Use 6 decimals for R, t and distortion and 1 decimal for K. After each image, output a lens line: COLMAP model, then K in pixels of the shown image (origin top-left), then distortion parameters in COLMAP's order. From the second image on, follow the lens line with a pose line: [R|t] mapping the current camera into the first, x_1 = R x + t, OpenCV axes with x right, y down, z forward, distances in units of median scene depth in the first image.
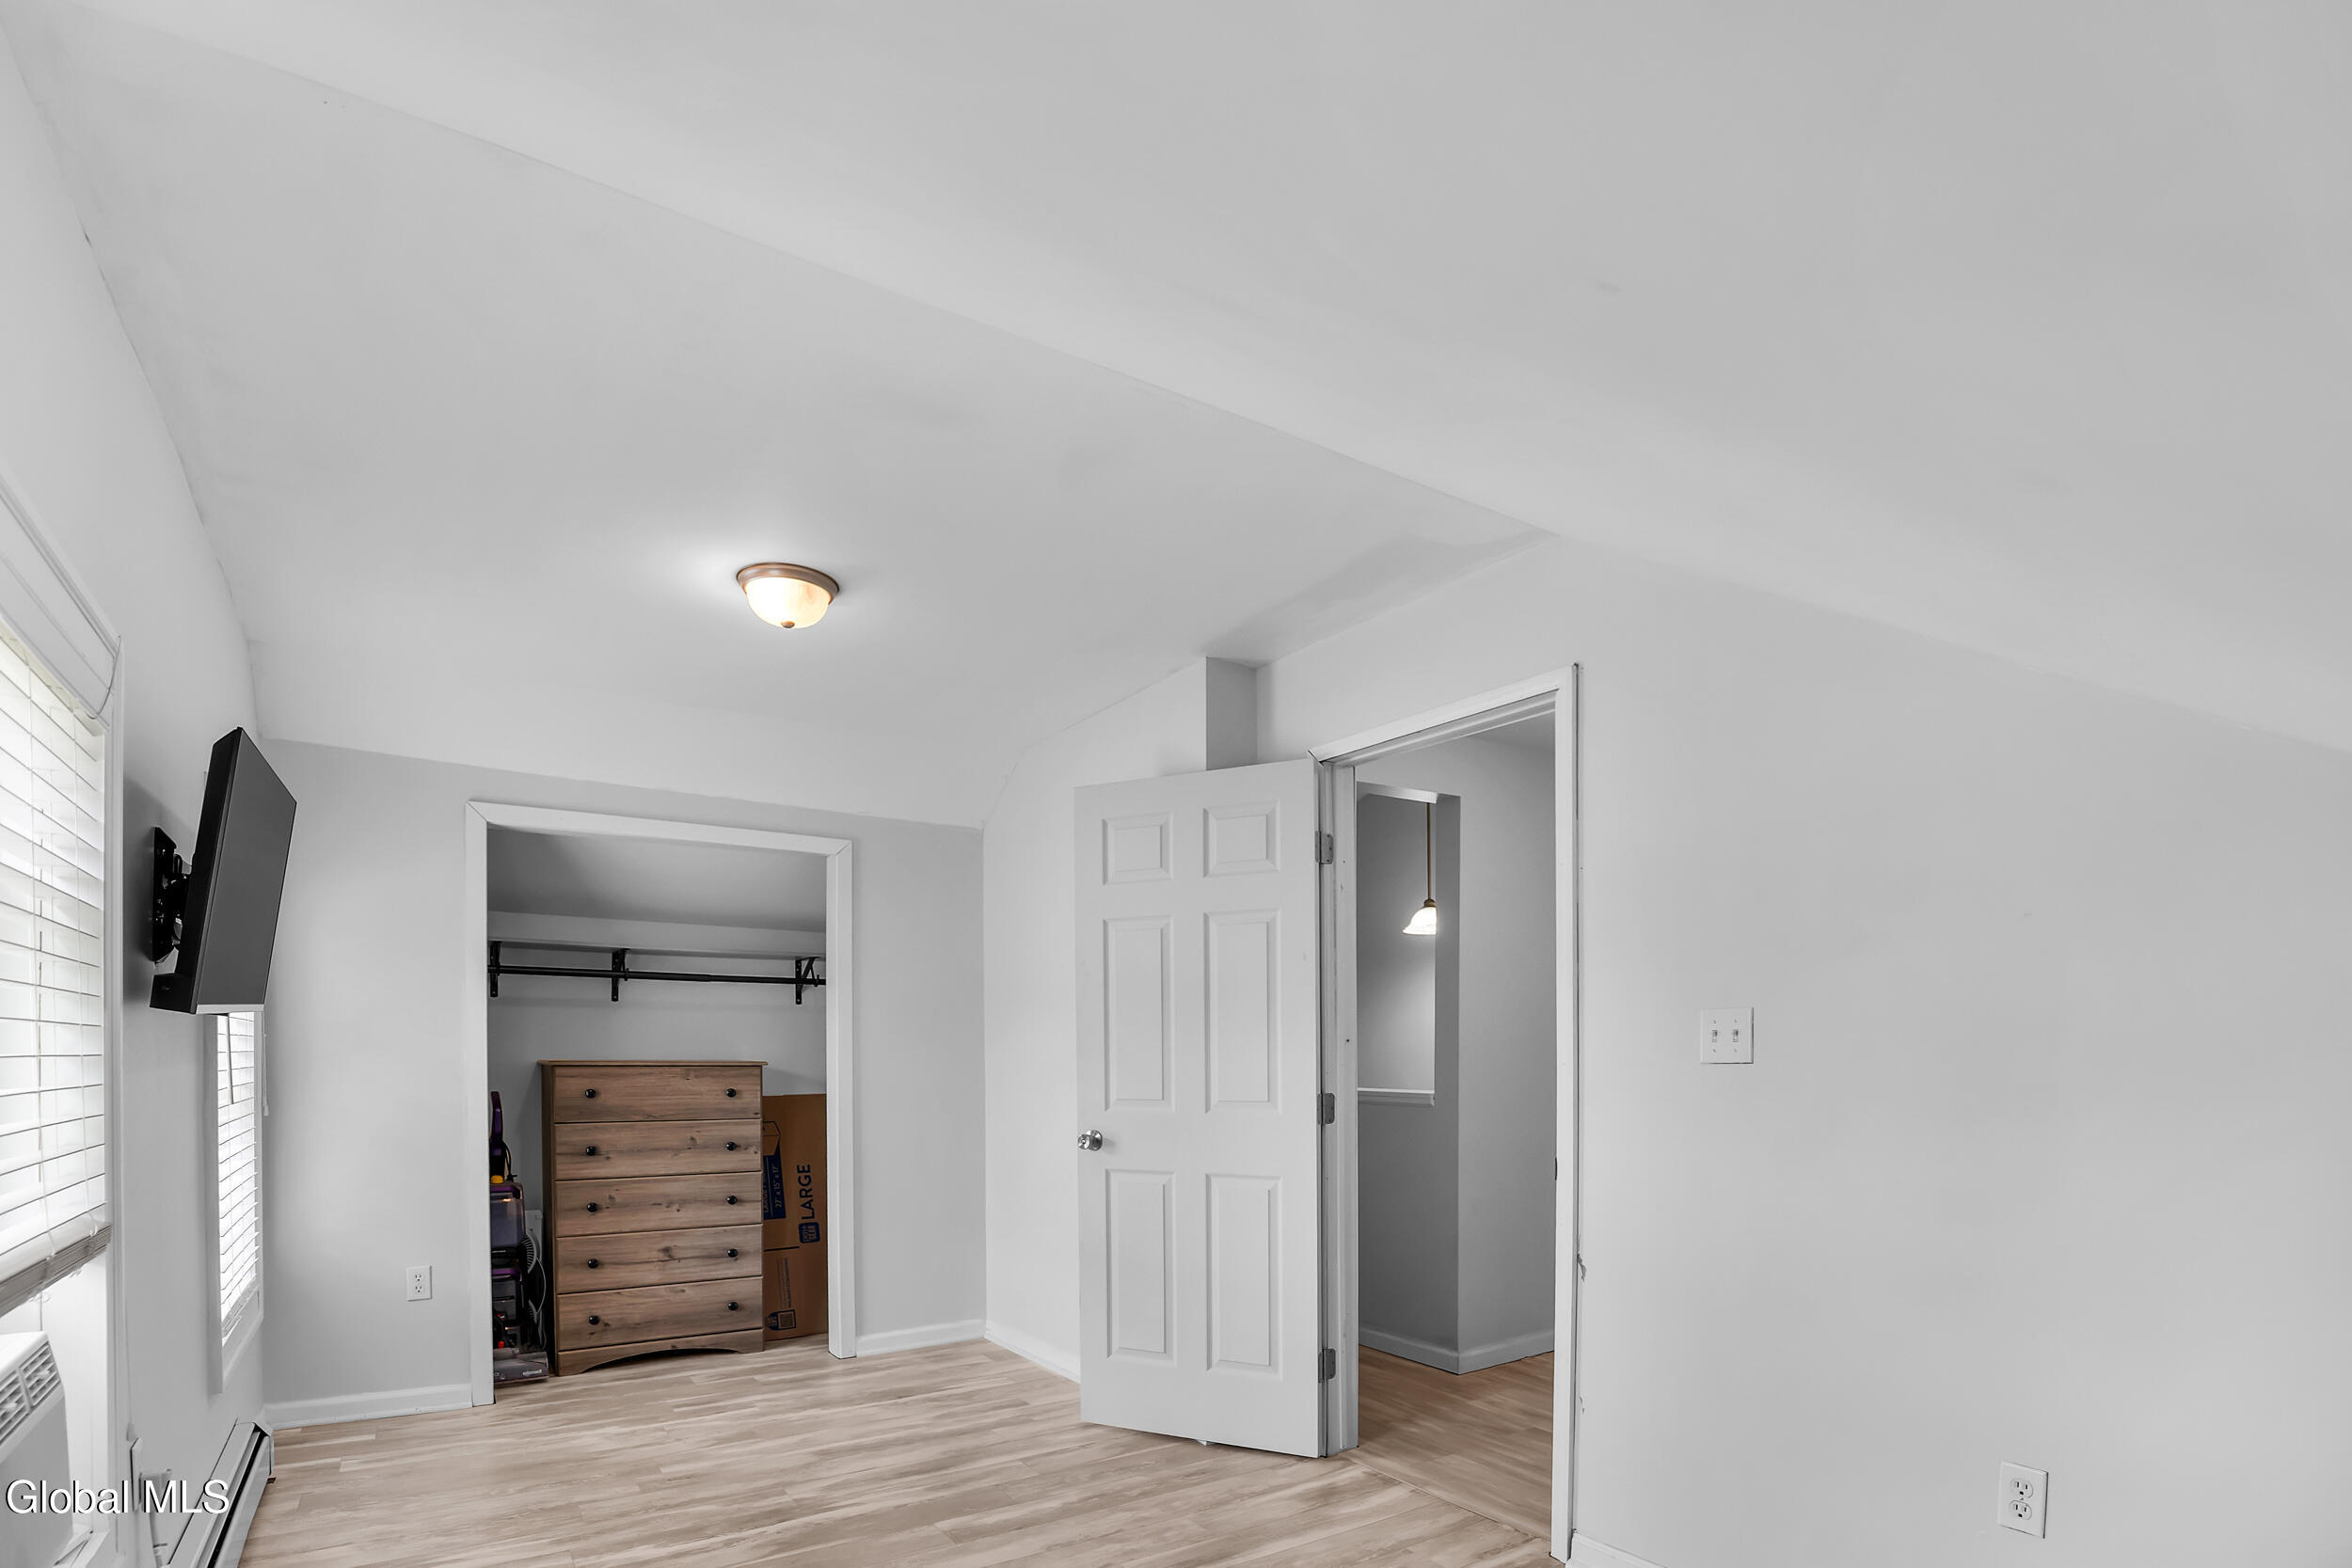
lens RADIAL K [[1127.2, 0, 1187.2], [0, 1127.2, 789.7], [0, 0, 1]] dist [-0.025986, 0.003836]
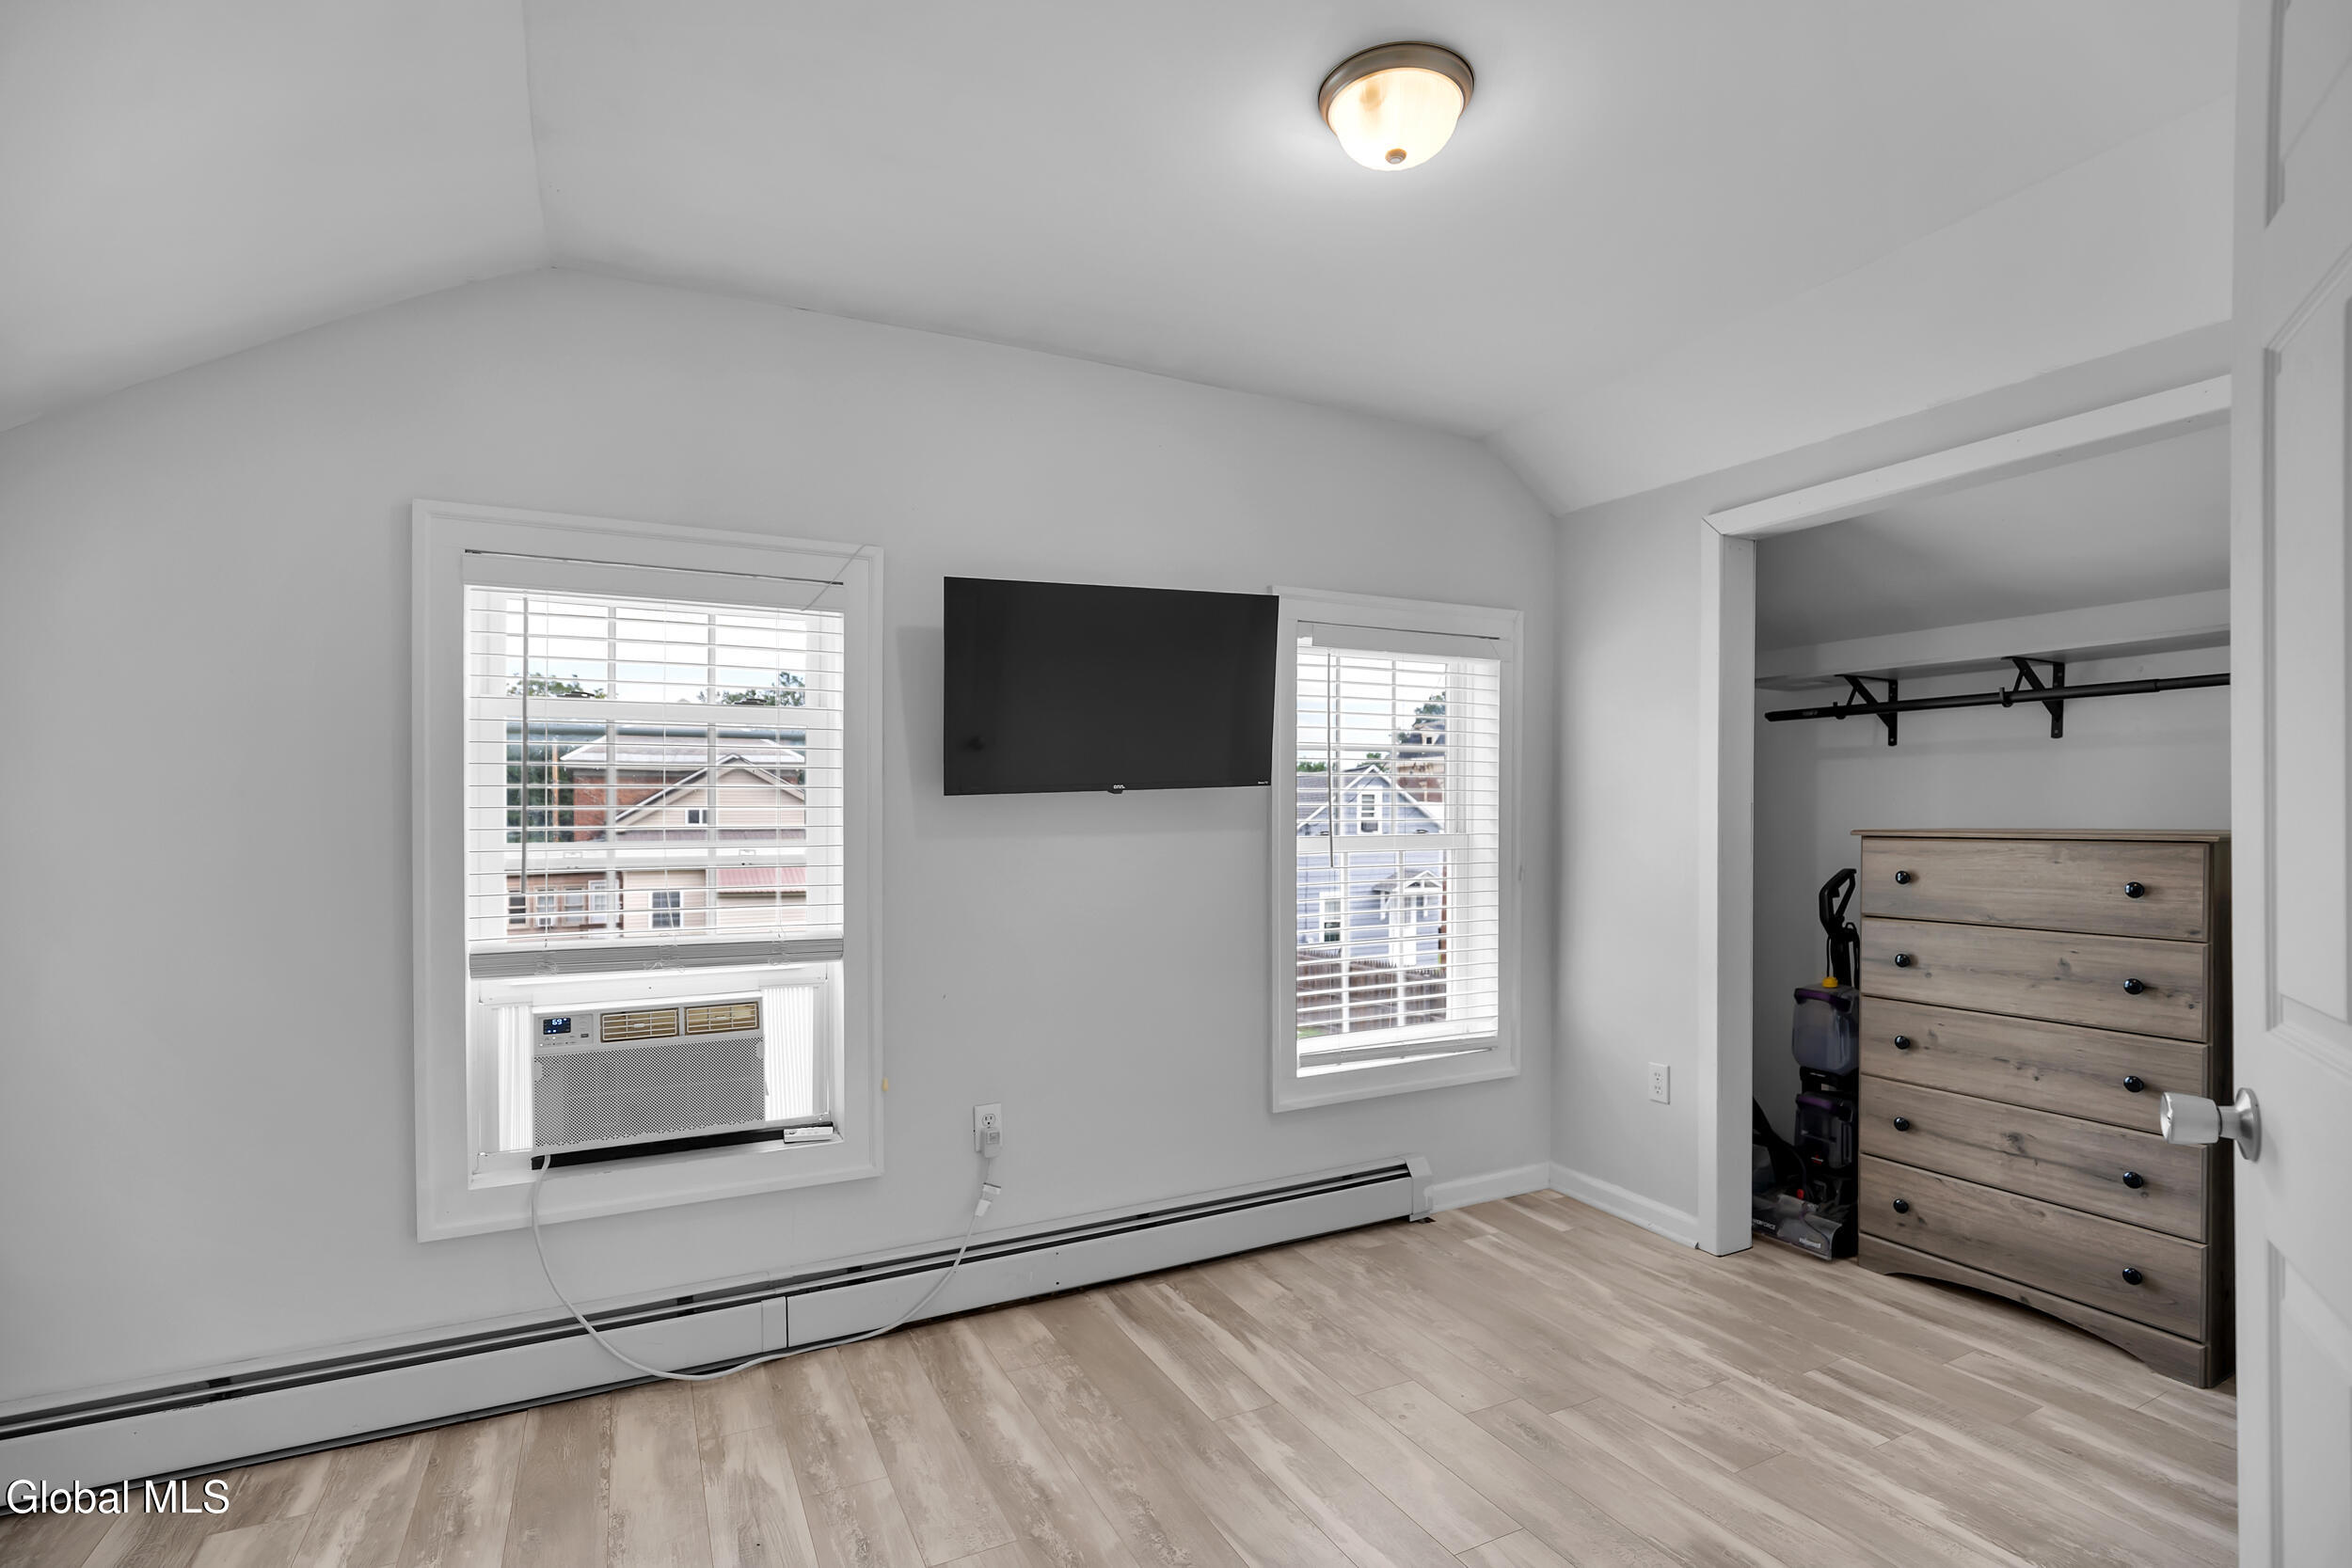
lens RADIAL K [[1127.2, 0, 1184.8], [0, 1127.2, 763.0], [0, 0, 1]] dist [-0.025986, 0.003836]
pose [[-0.099873, -0.043844, -0.994034, 0.183001], [0.230908, 0.970734, -0.066016, 0.152316], [0.967836, -0.236123, -0.086827, 0.667563]]
